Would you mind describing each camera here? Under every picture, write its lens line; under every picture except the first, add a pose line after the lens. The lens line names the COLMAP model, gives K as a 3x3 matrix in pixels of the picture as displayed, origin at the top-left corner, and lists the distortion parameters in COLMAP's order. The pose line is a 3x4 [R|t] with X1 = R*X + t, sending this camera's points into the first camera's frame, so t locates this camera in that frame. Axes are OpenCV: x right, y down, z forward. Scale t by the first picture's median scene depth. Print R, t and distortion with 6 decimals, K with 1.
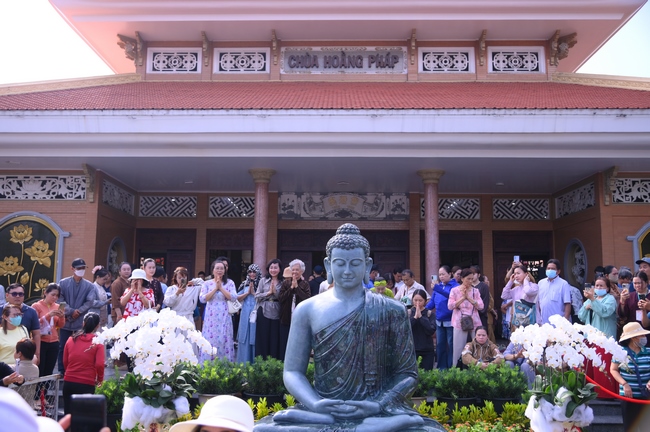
lens RADIAL K [[625.1, 0, 336.9], [0, 625.1, 227.8], [0, 0, 1]] dist [-0.013750, 0.000000]
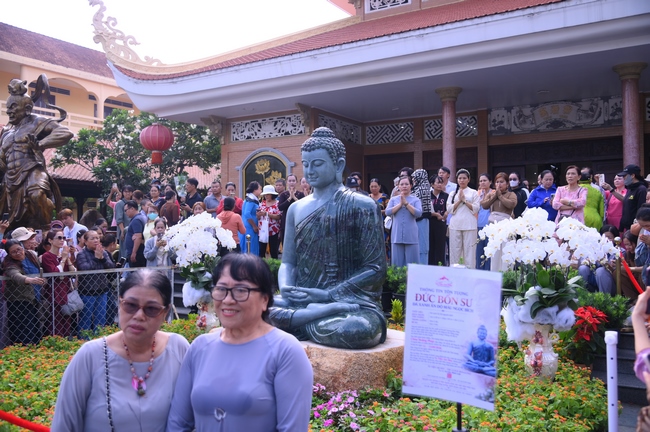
lens RADIAL K [[593.9, 0, 325.6], [0, 593.9, 215.2], [0, 0, 1]] dist [-0.031443, 0.000000]
pose [[0.858639, -0.023784, -0.512028, 0.201240], [0.073654, 0.994281, 0.077328, 0.024014], [0.507261, -0.104109, 0.855481, 0.045865]]
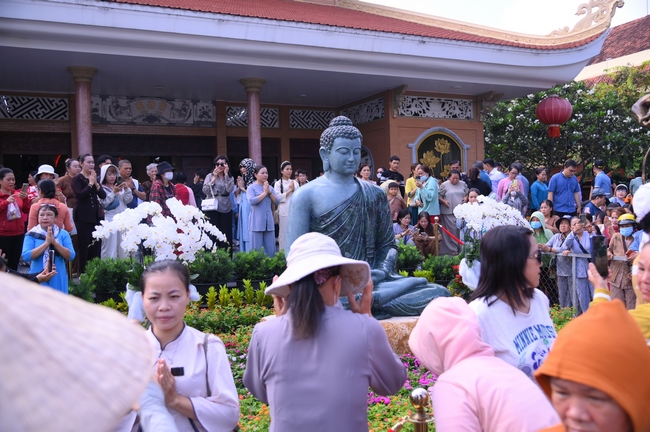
lens RADIAL K [[593.9, 0, 305.6], [0, 593.9, 223.5], [0, 0, 1]] dist [-0.031443, 0.000000]
pose [[0.892584, -0.045266, 0.448603, -0.243574], [-0.014070, 0.991667, 0.128059, 0.022504], [-0.450661, -0.120615, 0.884509, 0.038569]]
